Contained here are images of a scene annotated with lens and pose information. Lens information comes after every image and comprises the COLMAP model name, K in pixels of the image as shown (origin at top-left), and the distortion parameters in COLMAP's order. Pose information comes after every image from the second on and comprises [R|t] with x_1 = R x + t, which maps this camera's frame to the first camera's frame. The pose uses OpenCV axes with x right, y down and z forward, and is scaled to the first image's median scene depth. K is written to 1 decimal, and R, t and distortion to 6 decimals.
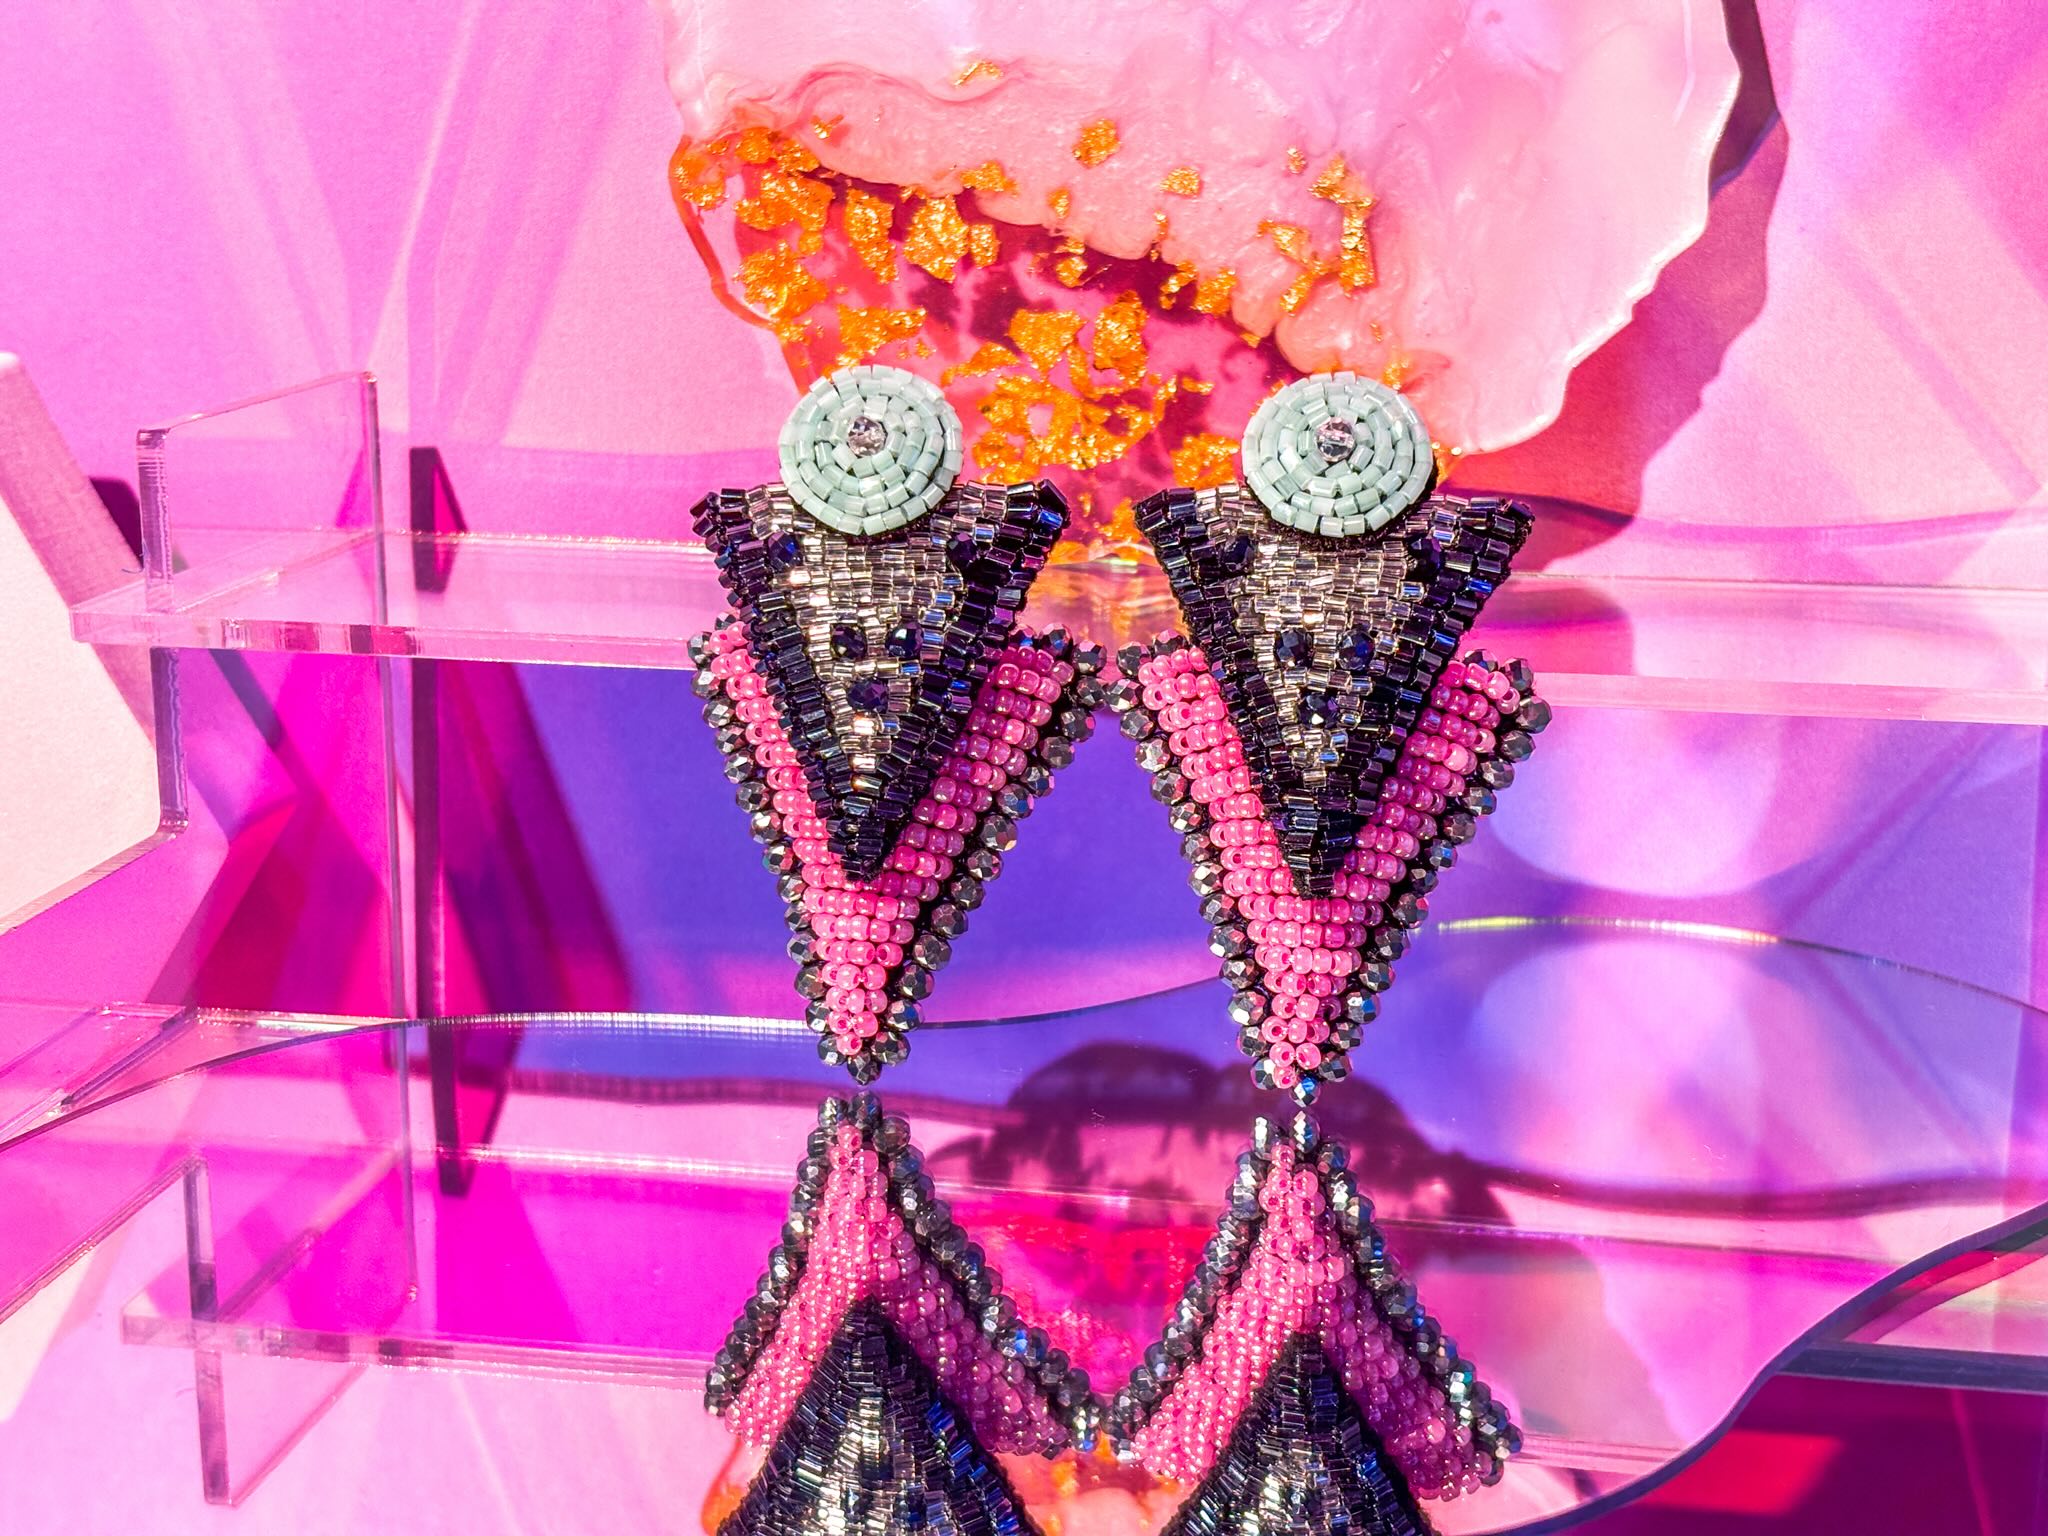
lens RADIAL K [[3192.4, 0, 1003.8], [0, 3192.4, 783.7], [0, 0, 1]] dist [0.112865, 0.000000]
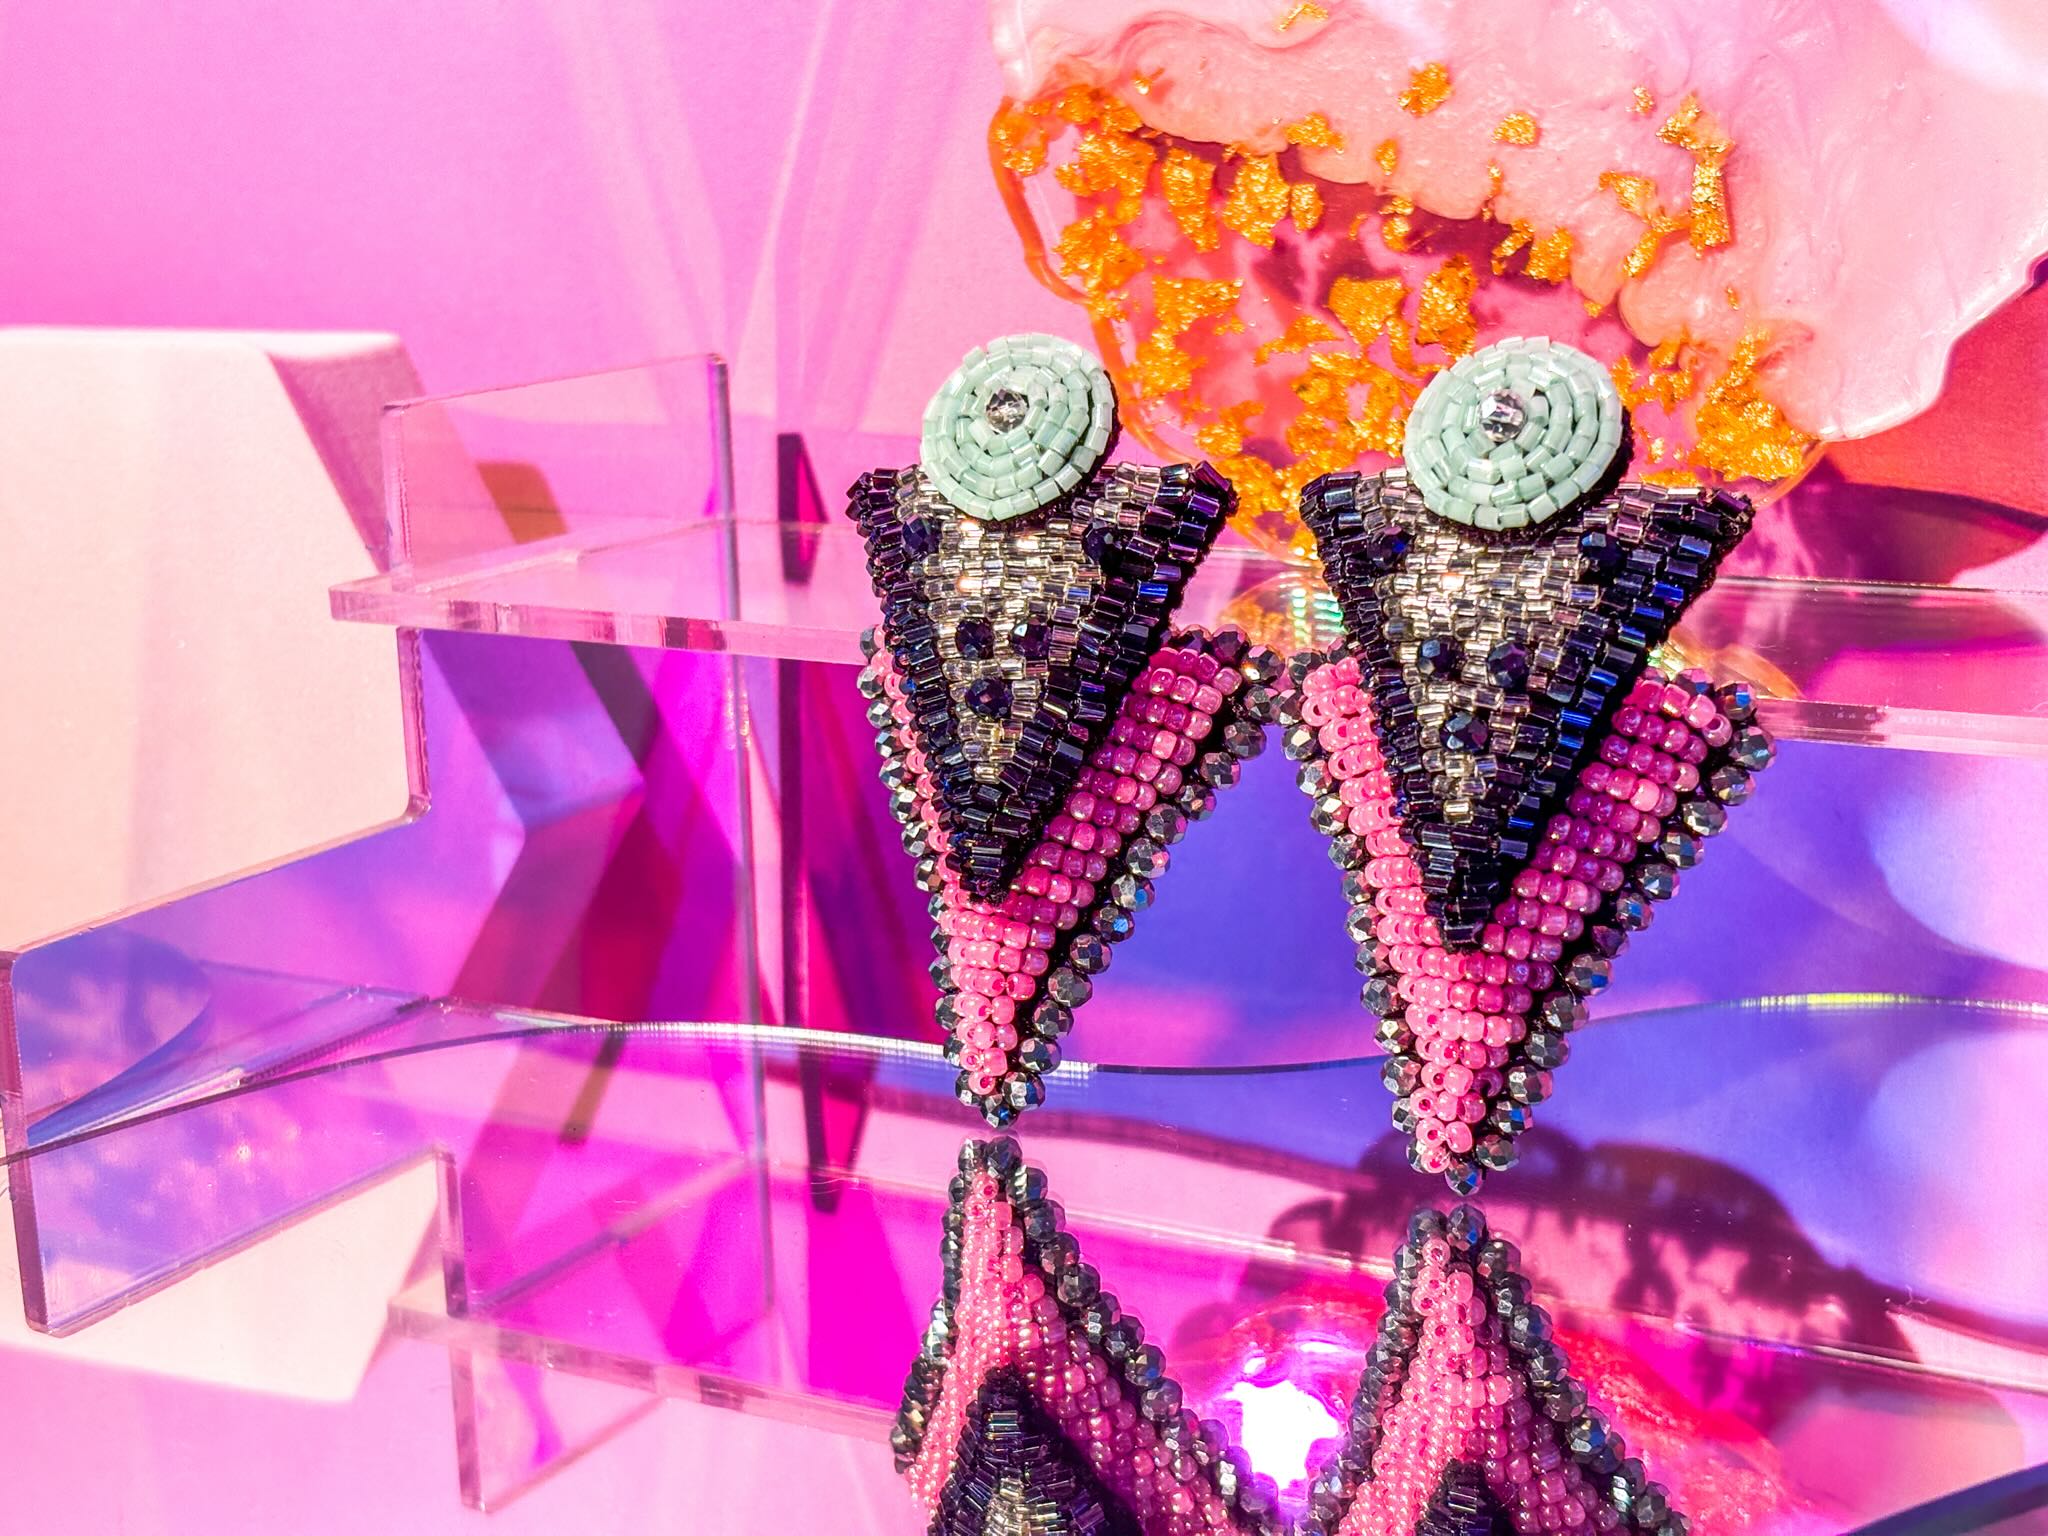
lens RADIAL K [[3192.4, 0, 1019.6], [0, 3192.4, 762.1], [0, 0, 1]] dist [0.112865, 0.000000]
pose [[0.944544, 0.041007, -0.325814, 0.218165], [-0.045225, 0.998962, -0.005378, -0.004171], [0.325255, 0.019815, 0.945419, 0.127159]]
